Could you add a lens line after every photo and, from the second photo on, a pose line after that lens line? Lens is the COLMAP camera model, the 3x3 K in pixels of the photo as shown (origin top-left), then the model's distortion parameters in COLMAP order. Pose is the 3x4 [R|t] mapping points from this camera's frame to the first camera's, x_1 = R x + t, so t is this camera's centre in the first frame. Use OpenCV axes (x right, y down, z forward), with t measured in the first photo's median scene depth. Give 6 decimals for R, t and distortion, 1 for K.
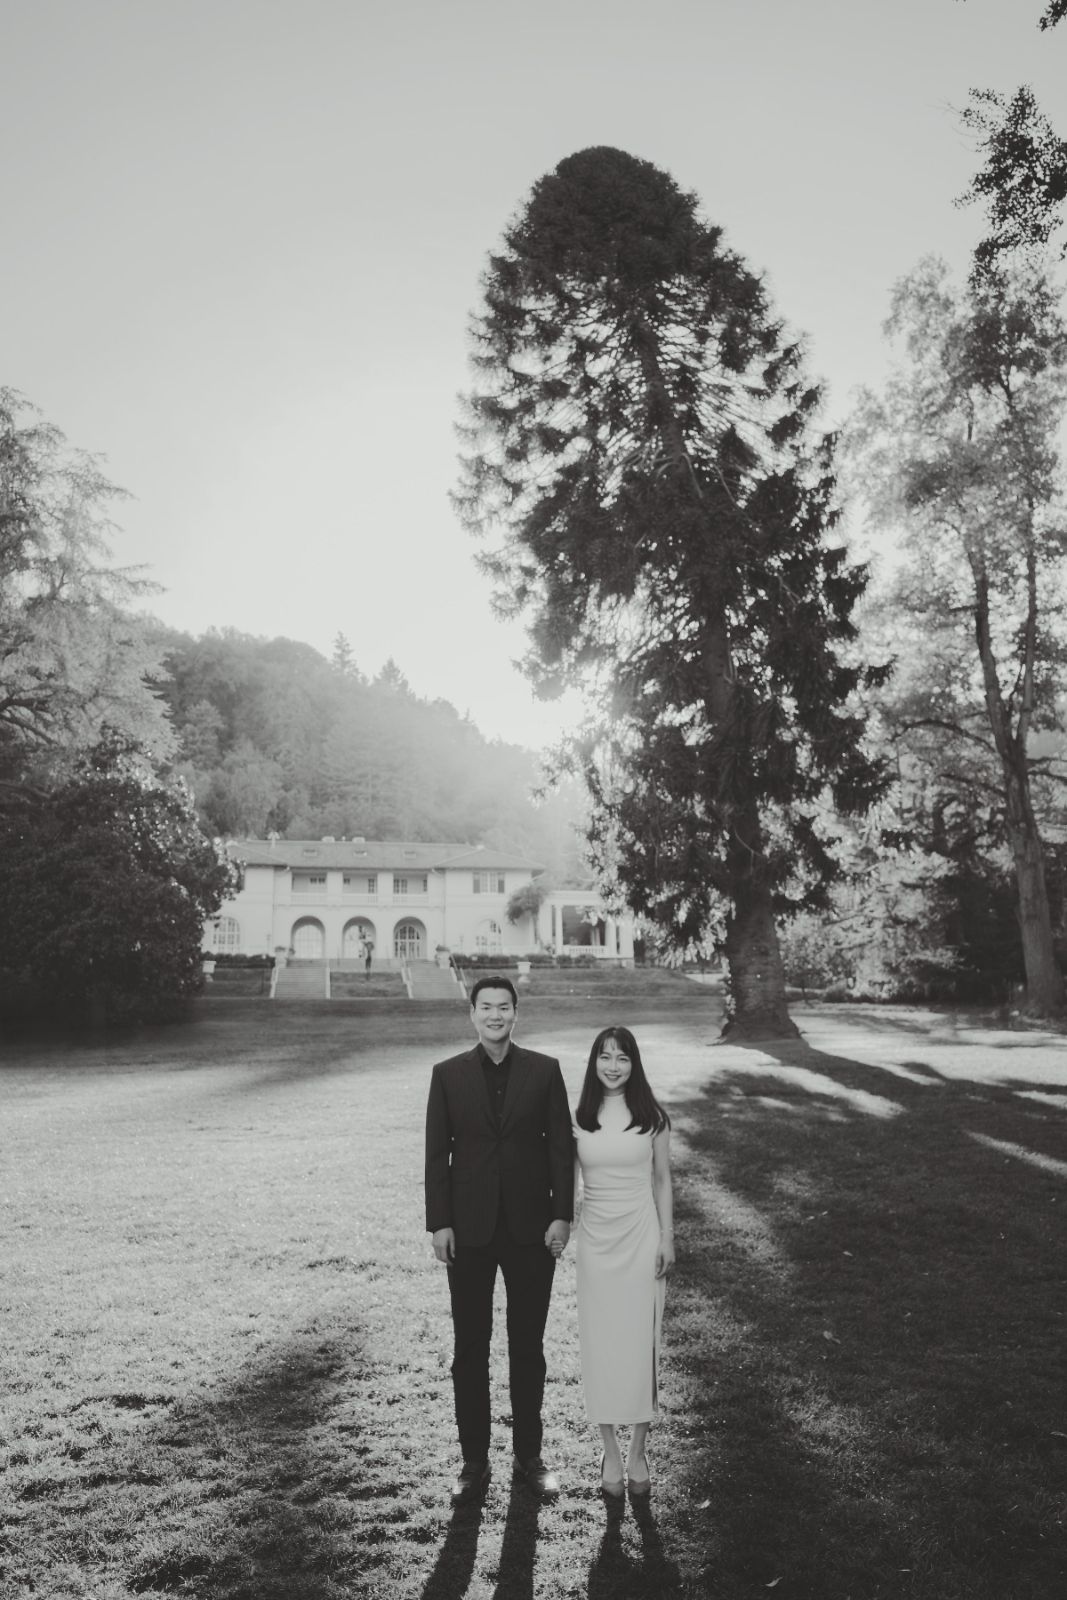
lens RADIAL K [[1306.7, 0, 535.1], [0, 1306.7, 774.0], [0, 0, 1]] dist [0.002649, 0.016074]
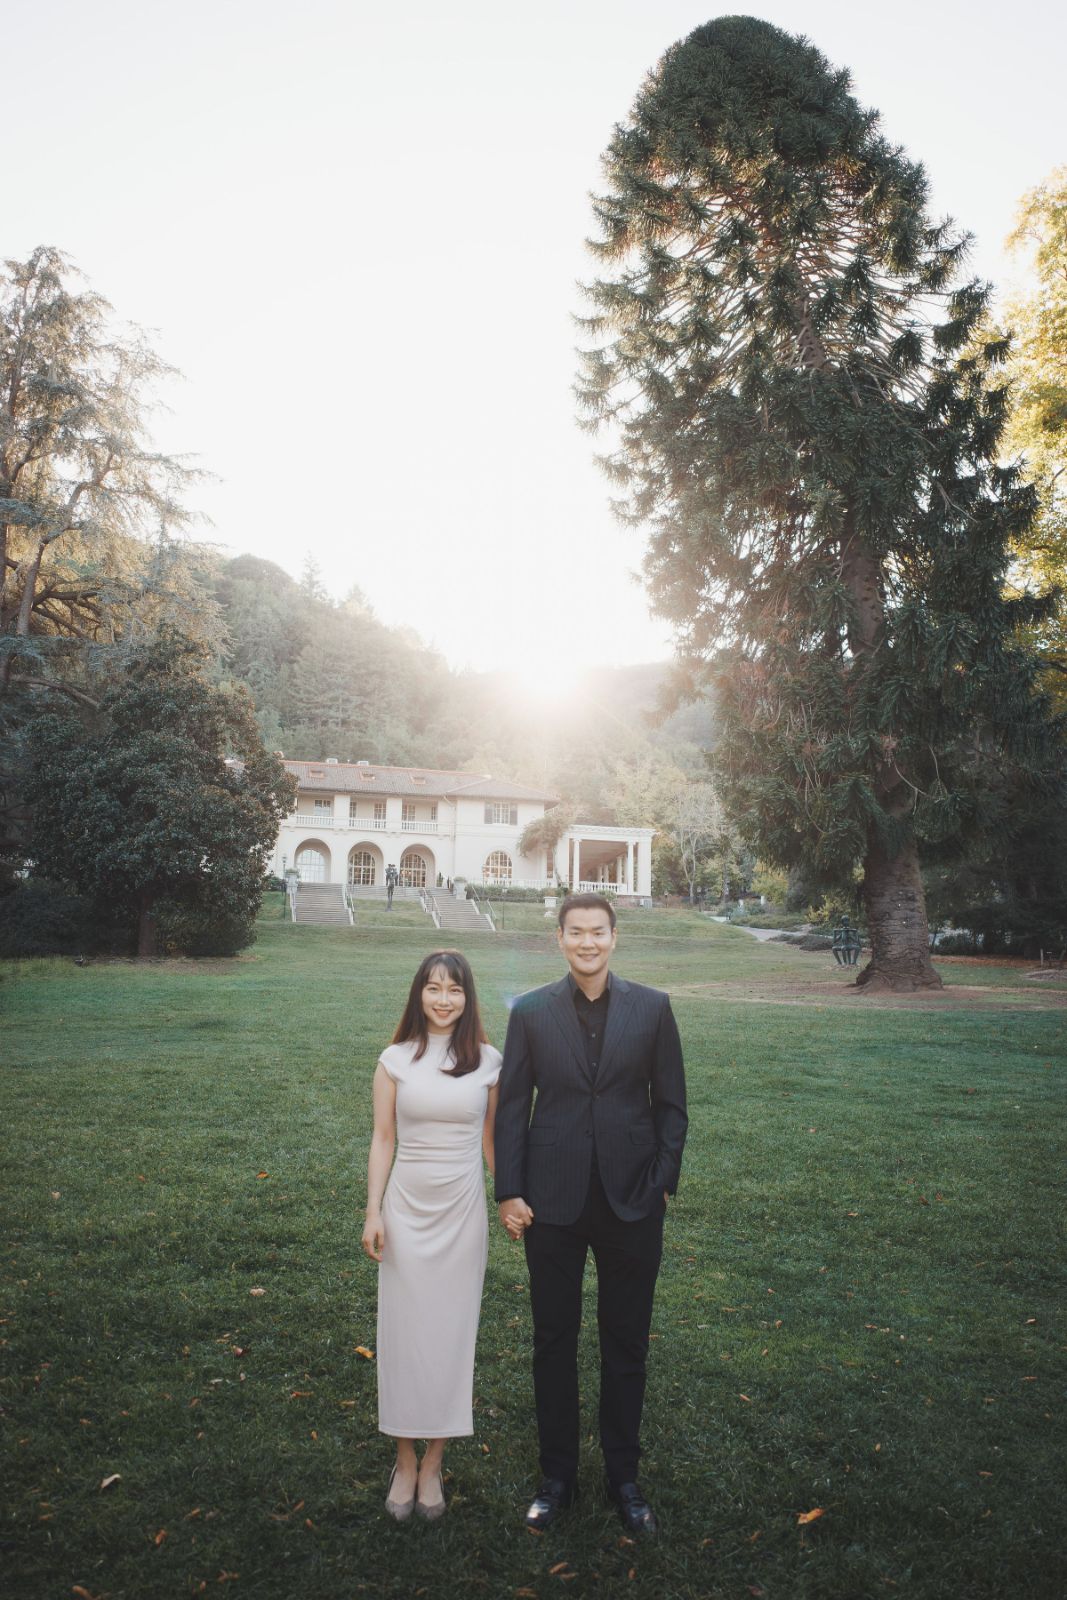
lens RADIAL K [[1306.7, 0, 535.1], [0, 1306.7, 774.0], [0, 0, 1]] dist [0.002649, 0.016074]
pose [[0.997841, 0.045728, 0.047147, -0.093093], [-0.047987, 0.997696, 0.047952, 0.010516], [-0.044846, -0.050111, 0.997736, 0.054150]]
